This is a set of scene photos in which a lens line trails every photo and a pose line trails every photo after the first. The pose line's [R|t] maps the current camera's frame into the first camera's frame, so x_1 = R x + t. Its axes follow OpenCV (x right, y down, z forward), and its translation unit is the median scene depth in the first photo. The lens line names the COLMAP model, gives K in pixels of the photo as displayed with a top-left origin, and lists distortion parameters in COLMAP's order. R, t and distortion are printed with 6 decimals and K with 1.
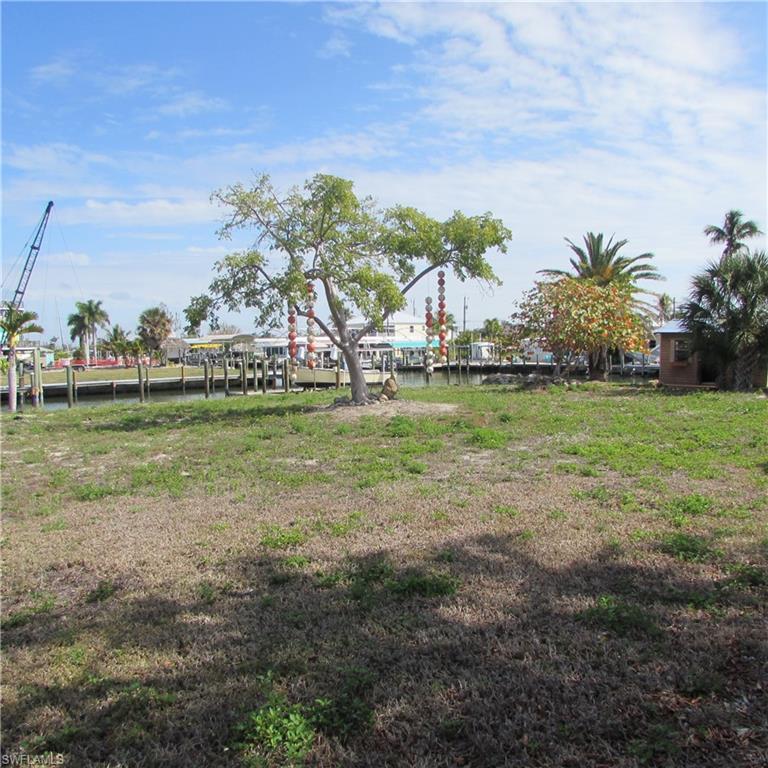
lens RADIAL K [[724.4, 0, 384.0], [0, 724.4, 384.0], [0, 0, 1]] dist [-0.003227, -0.009330]
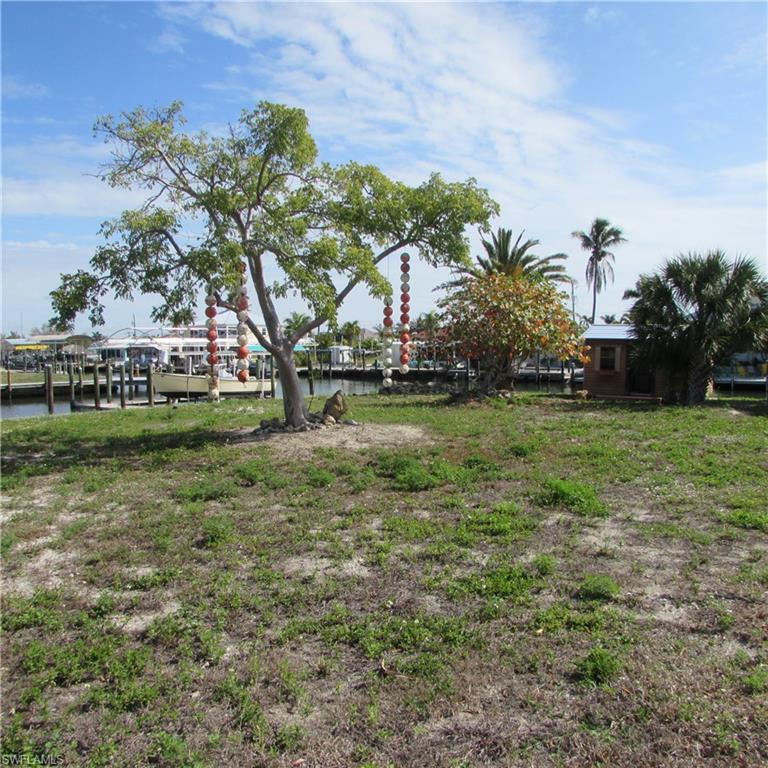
lens RADIAL K [[731.8, 0, 384.0], [0, 731.8, 384.0], [0, 0, 1]] dist [-0.024594, -0.009388]
pose [[0.976328, 0.000368, 0.216294, -0.111133], [0.000767, 0.999986, -0.005165, -0.014586], [-0.216293, 0.005208, 0.976315, 0.258450]]
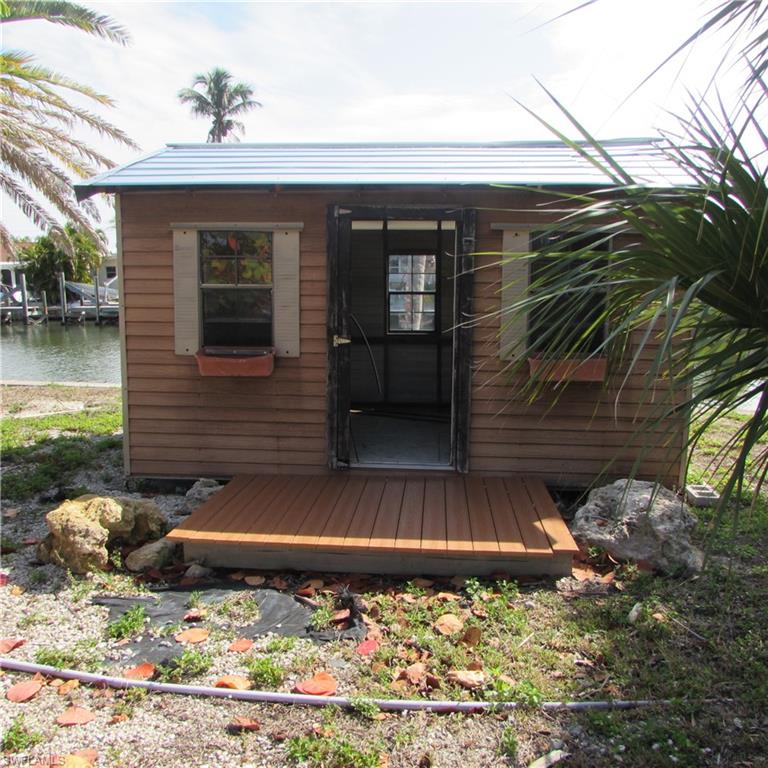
lens RADIAL K [[731.8, 0, 384.0], [0, 731.8, 384.0], [0, 0, 1]] dist [-0.024594, -0.009388]
pose [[0.761955, -0.087230, 0.641729, 0.530486], [0.026650, 0.994272, 0.103508, -0.067169], [-0.647081, -0.061766, 0.759915, 1.385409]]
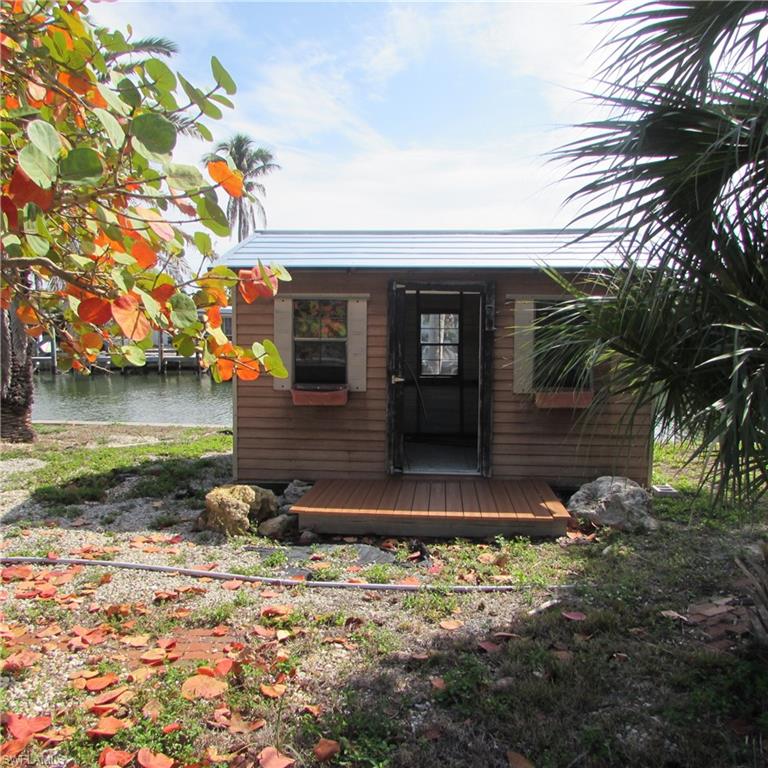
lens RADIAL K [[730.6, 0, 384.0], [0, 730.6, 384.0], [0, 0, 1]] dist [-0.005179, 0.003559]
pose [[0.766641, -0.043096, 0.640628, 0.443519], [0.027132, 0.999028, 0.034737, -0.066113], [-0.641502, -0.009249, 0.767065, 1.316862]]
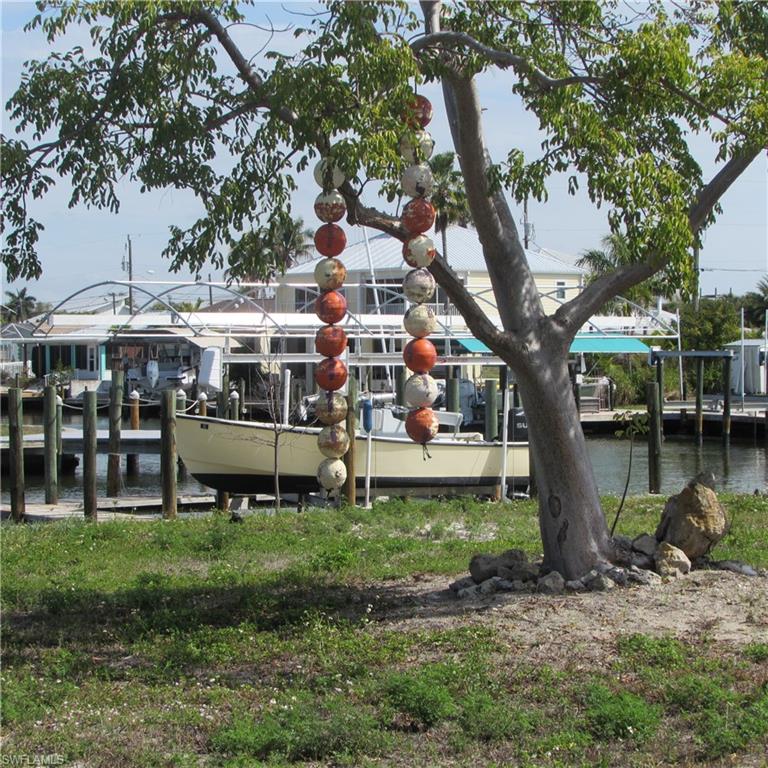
lens RADIAL K [[2054.1, 0, 384.0], [0, 2054.1, 384.0], [0, 0, 1]] dist [-0.139508, 0.430214]
pose [[0.999672, 0.016761, 0.019367, -0.115889], [-0.016106, 0.999309, -0.033507, -0.016144], [-0.019916, 0.033184, 0.999251, 0.288644]]
